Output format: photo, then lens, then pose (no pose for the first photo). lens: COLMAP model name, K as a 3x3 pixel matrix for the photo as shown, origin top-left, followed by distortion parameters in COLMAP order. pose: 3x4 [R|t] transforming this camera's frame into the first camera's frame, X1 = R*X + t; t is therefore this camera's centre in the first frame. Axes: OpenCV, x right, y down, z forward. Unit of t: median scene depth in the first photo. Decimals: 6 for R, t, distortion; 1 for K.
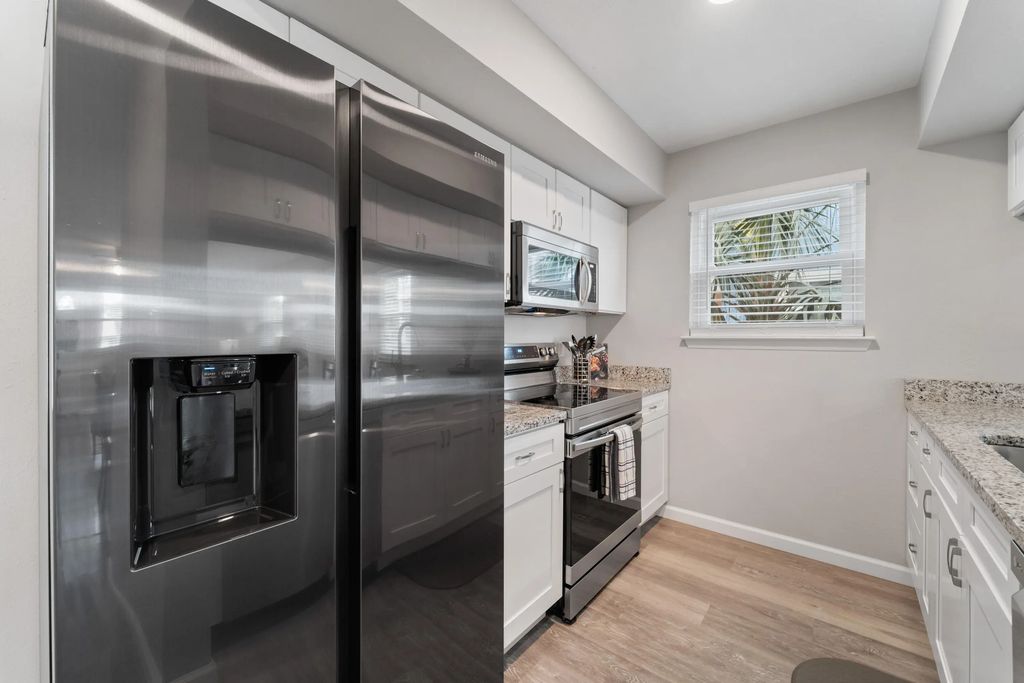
lens RADIAL K [[414.6, 0, 518.8], [0, 414.6, 341.0], [0, 0, 1]] dist [-0.000146, -0.001342]
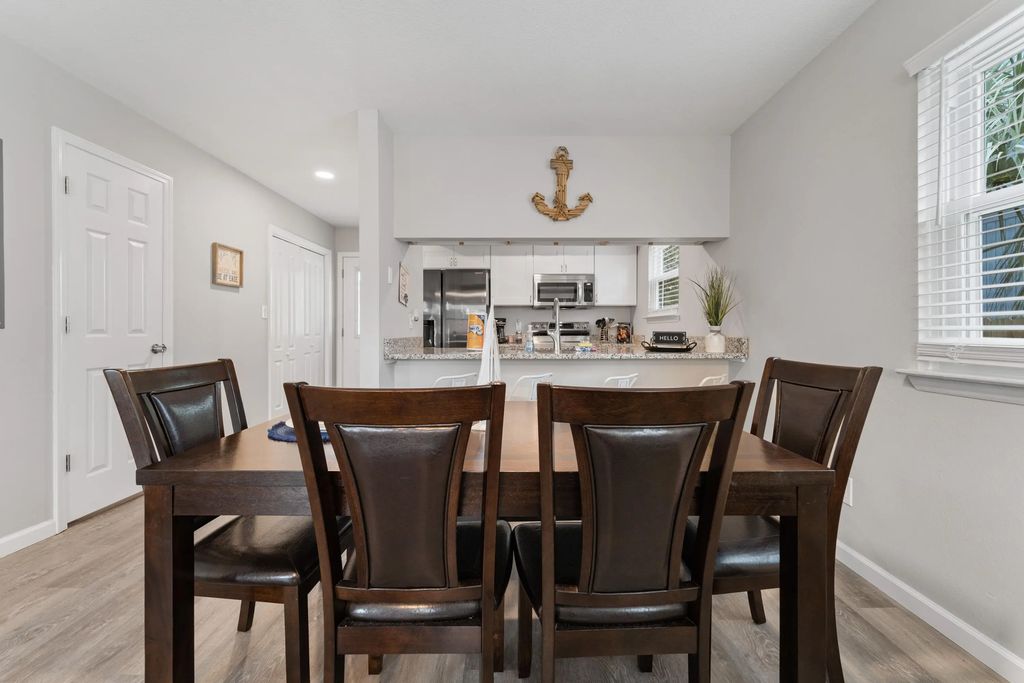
lens RADIAL K [[414.6, 0, 517.0], [0, 414.6, 331.0], [0, 0, 1]] dist [-0.000146, -0.001342]
pose [[0.611369, -0.001104, -0.791345, 1.572277], [-0.008932, 0.999926, -0.008295, 0.072759], [0.791295, 0.012139, 0.611313, -0.551967]]
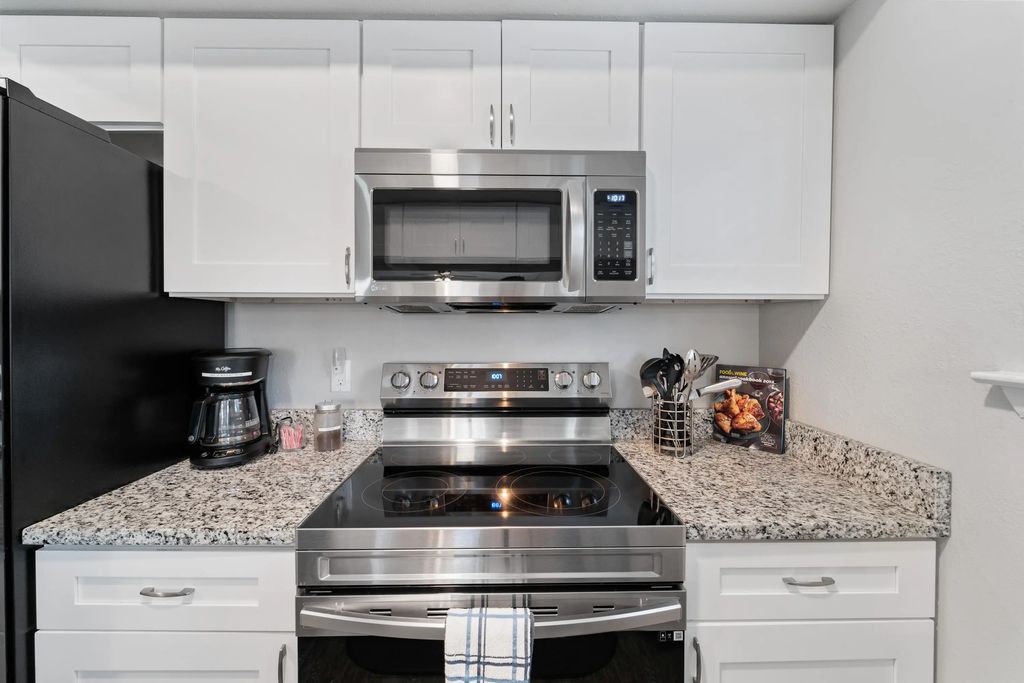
lens RADIAL K [[414.6, 0, 514.3], [0, 414.6, 333.6], [0, 0, 1]] dist [-0.000146, -0.001342]
pose [[0.637141, 0.014441, -0.770612, 0.434963], [-0.009275, 0.999896, 0.011070, -0.039909], [0.770691, 0.000094, 0.637209, 0.619207]]
